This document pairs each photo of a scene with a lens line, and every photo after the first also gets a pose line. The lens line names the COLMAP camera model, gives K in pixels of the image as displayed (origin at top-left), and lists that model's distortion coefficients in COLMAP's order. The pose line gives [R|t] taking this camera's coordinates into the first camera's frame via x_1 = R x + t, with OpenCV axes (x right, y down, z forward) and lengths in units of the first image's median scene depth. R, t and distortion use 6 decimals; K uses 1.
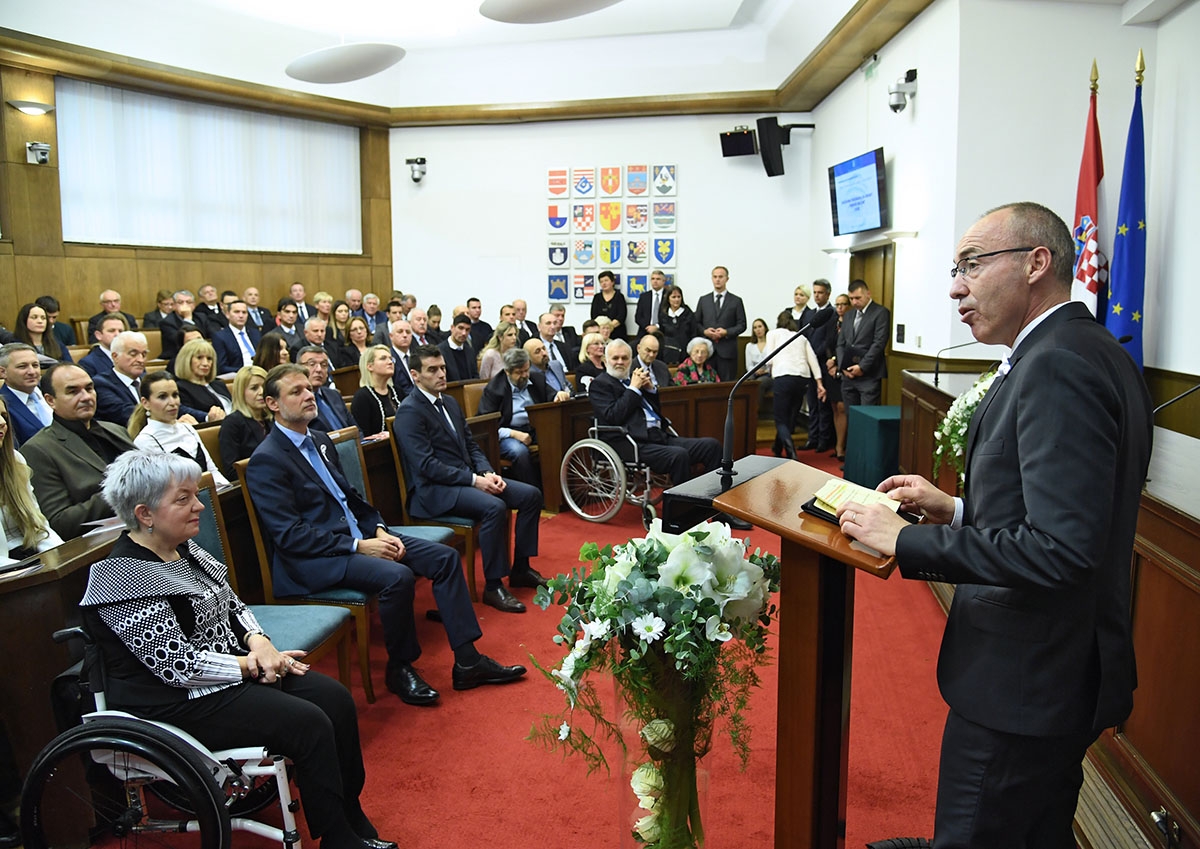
lens RADIAL K [[936.1, 0, 600.0], [0, 936.1, 424.5], [0, 0, 1]] dist [-0.060692, 0.002398]
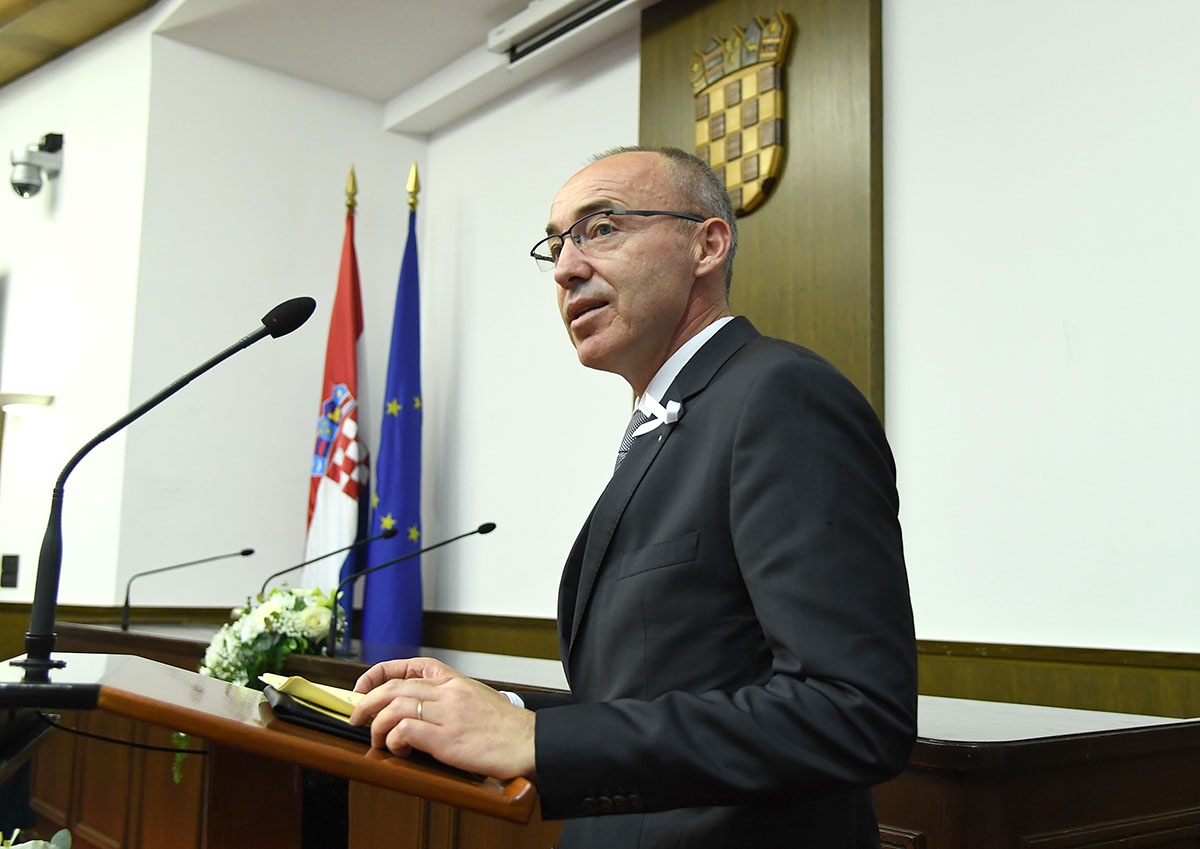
lens RADIAL K [[1466.8, 0, 599.7], [0, 1466.8, 384.3], [0, 0, 1]] dist [0.138422, -0.001420]
pose [[0.727193, 0.123052, 0.675314, -0.062028], [0.056390, 0.969767, -0.237428, 0.040265], [-0.684113, 0.210737, 0.698269, 0.122616]]
